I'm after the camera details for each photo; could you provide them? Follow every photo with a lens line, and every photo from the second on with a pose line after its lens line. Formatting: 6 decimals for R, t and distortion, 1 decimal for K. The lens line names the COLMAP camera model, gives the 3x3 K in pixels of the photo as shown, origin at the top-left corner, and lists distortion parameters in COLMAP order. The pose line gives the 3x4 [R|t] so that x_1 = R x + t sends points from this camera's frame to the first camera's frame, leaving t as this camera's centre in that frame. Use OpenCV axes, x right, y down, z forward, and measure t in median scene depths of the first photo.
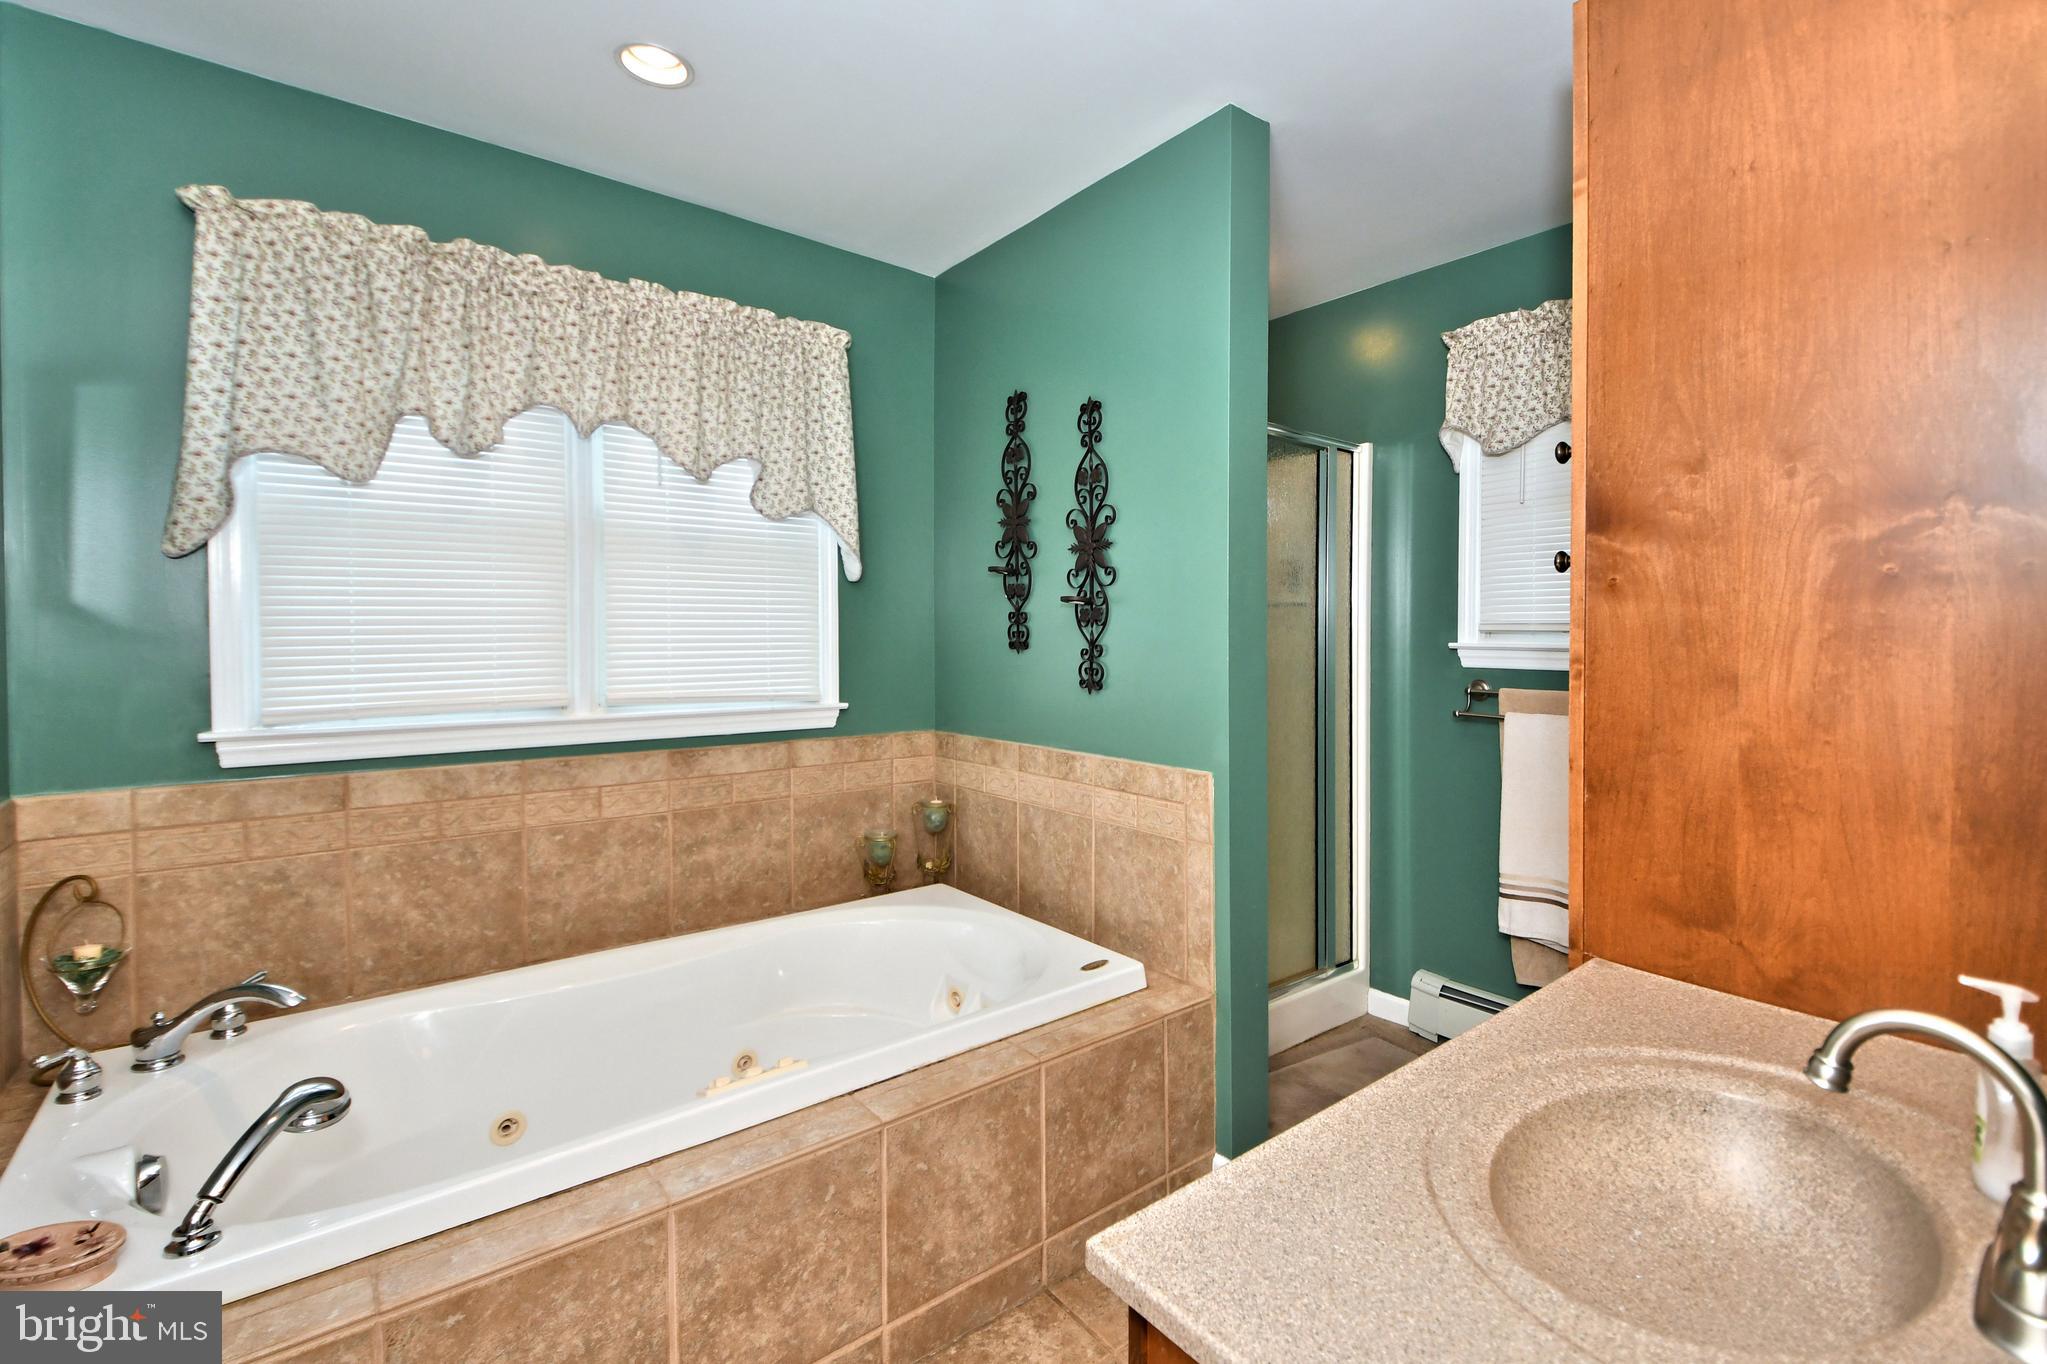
lens RADIAL K [[896.2, 0, 1012.6], [0, 896.2, 677.7], [0, 0, 1]] dist [0.017662, -0.025976]
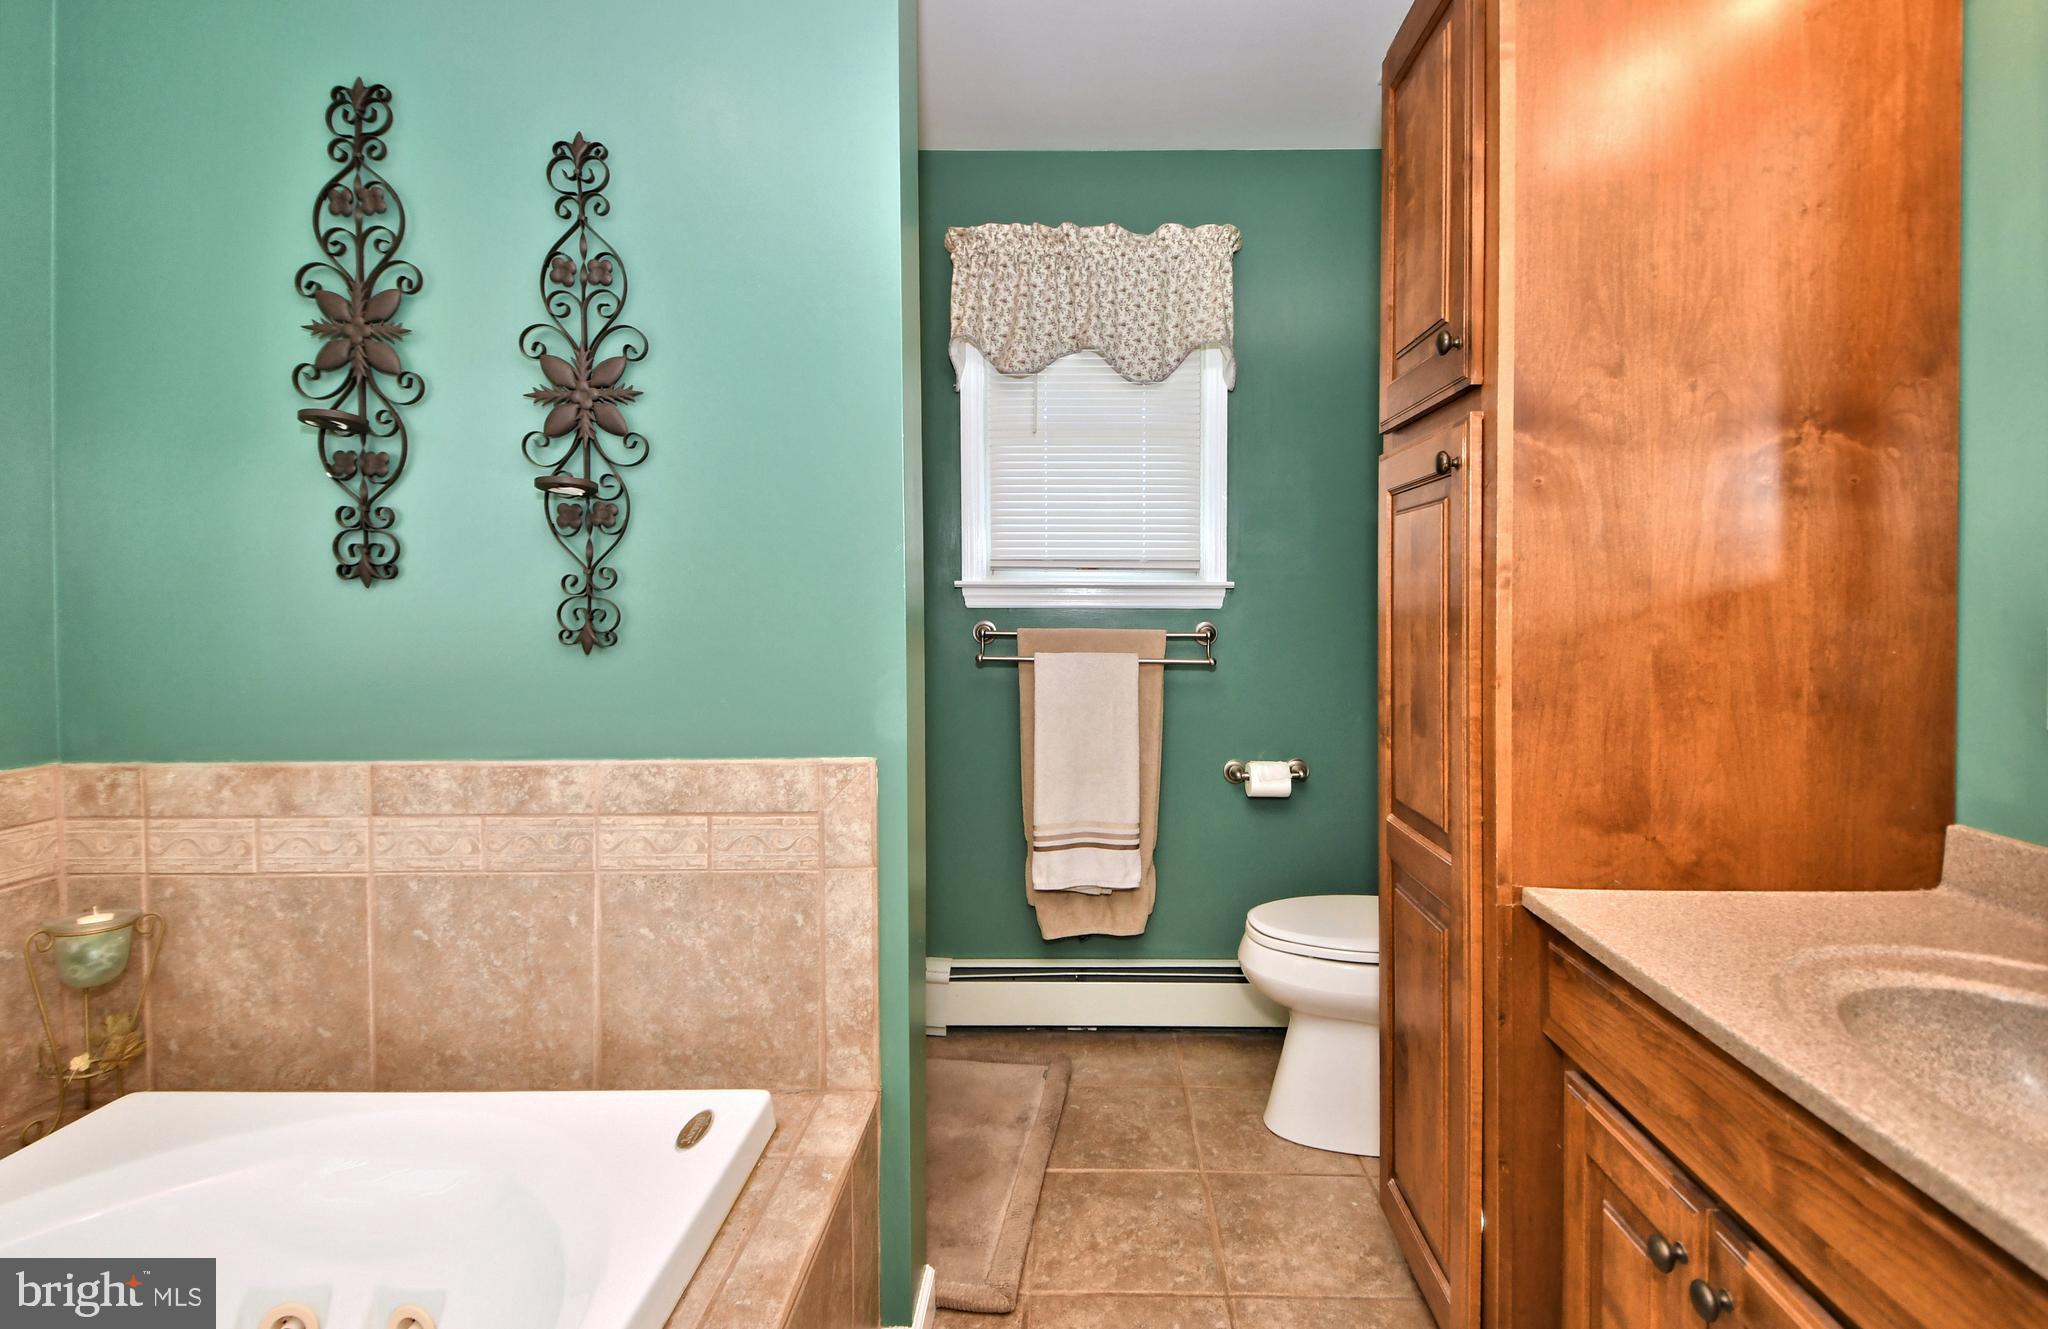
lens RADIAL K [[918.6, 0, 1021.8], [0, 918.6, 624.1], [0, 0, 1]] dist [0.026079, -0.020706]
pose [[0.601438, -0.020009, 0.798669, -0.432393], [0.038440, 0.999253, -0.003913, 0.023399], [-0.797994, 0.033054, 0.601758, 0.850630]]
